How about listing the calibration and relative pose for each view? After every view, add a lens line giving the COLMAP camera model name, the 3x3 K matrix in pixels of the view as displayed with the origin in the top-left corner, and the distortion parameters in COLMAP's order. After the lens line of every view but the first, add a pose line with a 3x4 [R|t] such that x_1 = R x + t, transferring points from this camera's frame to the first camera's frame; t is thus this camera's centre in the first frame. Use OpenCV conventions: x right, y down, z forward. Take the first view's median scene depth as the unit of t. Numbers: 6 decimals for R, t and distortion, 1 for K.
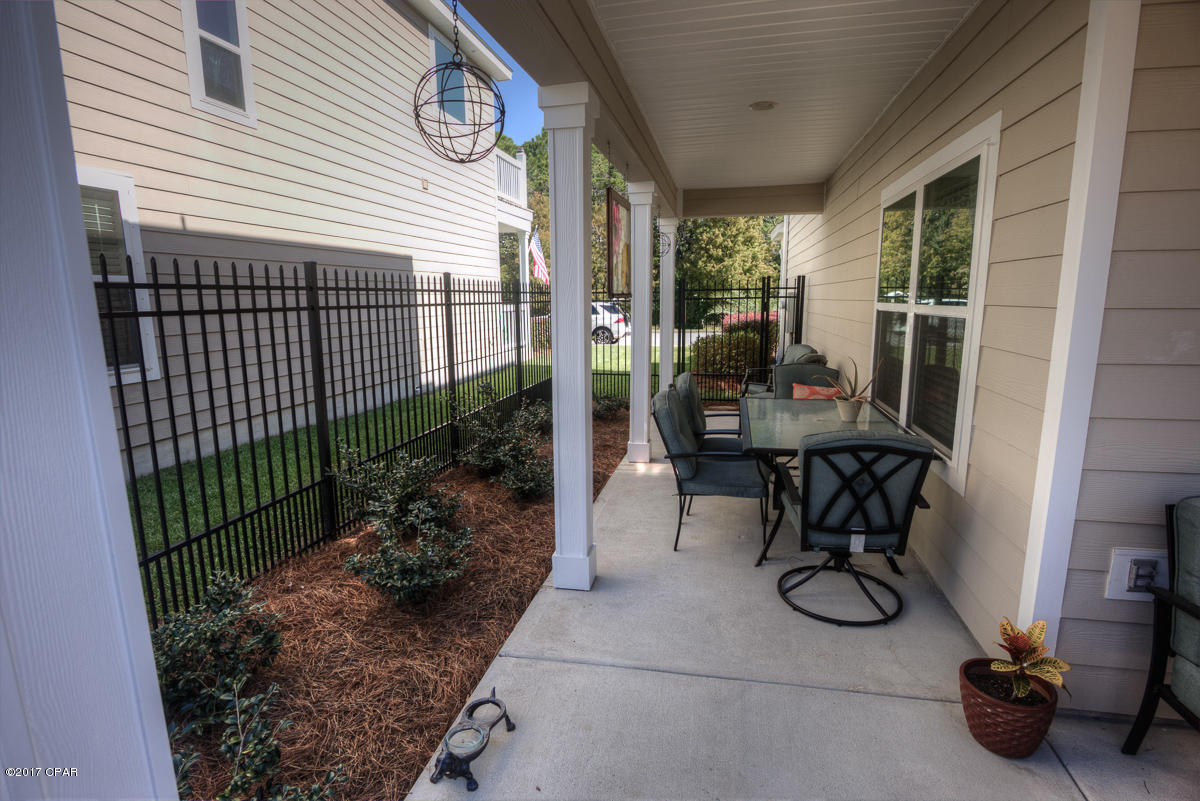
lens RADIAL K [[586.2, 0, 605.8], [0, 586.2, 399.2], [0, 0, 1]] dist [-0.019294, -0.001272]
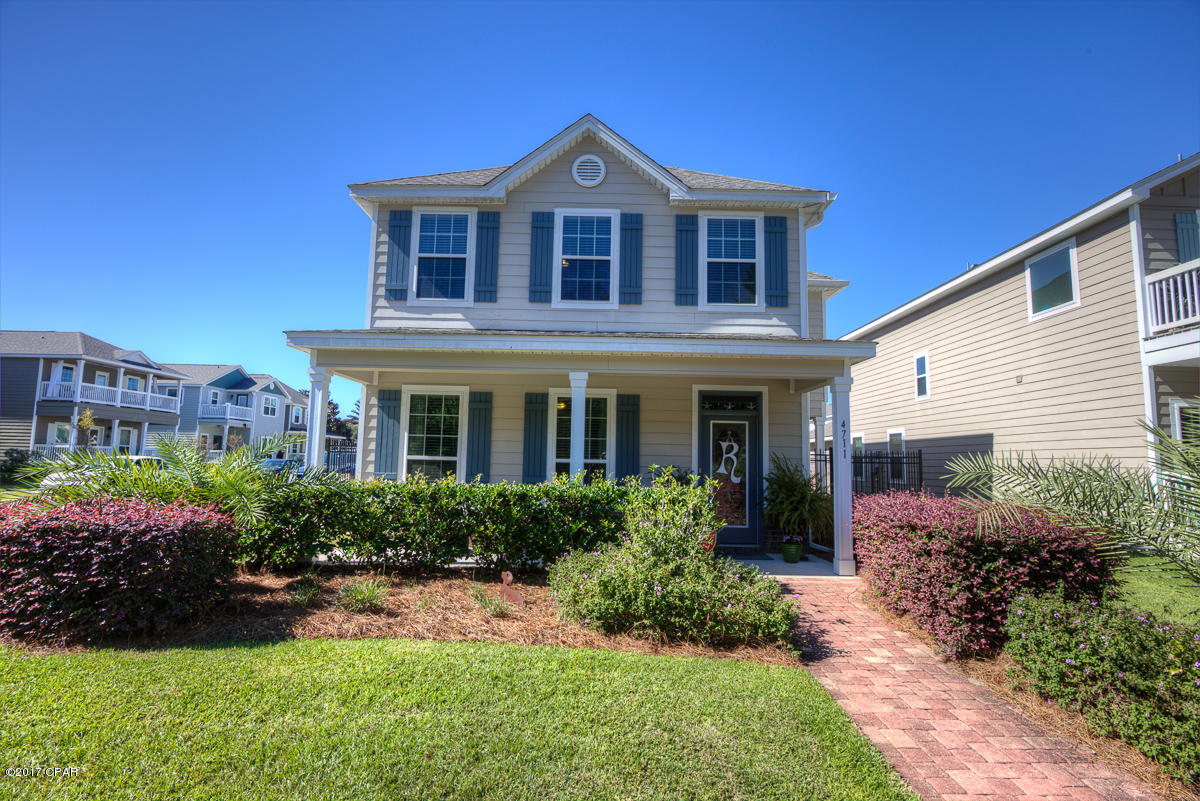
lens RADIAL K [[586.2, 0, 600.0], [0, 586.2, 399.3], [0, 0, 1]] dist [-0.019294, -0.001272]
pose [[-0.979407, -0.030319, -0.199607, 1.811266], [-0.044438, 0.996787, 0.066637, -0.716818], [0.196945, 0.074135, -0.977608, 4.185410]]
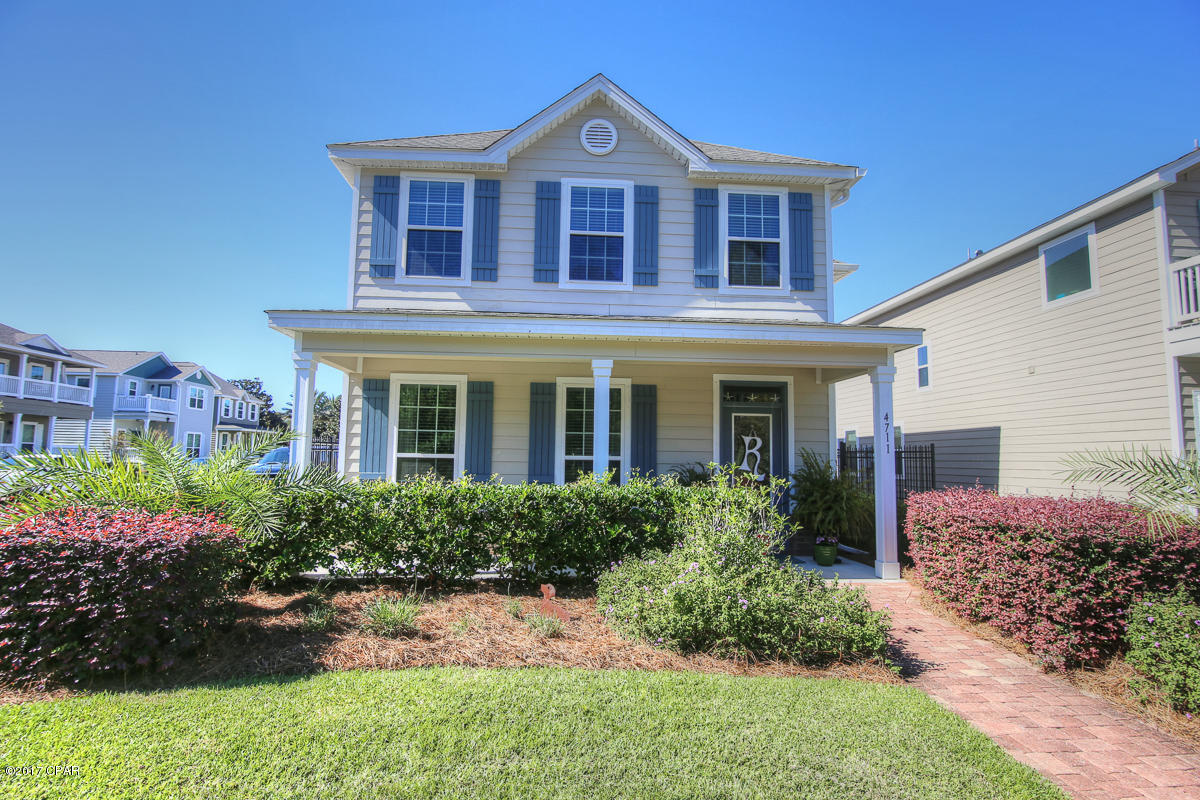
lens RADIAL K [[625.9, 0, 599.6], [0, 625.9, 399.3], [0, 0, 1]] dist [-0.020518, -0.000416]
pose [[-0.962777, -0.028055, -0.268837, 1.967983], [-0.050471, 0.995765, 0.076836, -0.701936], [0.265543, 0.087545, -0.960116, 4.085818]]
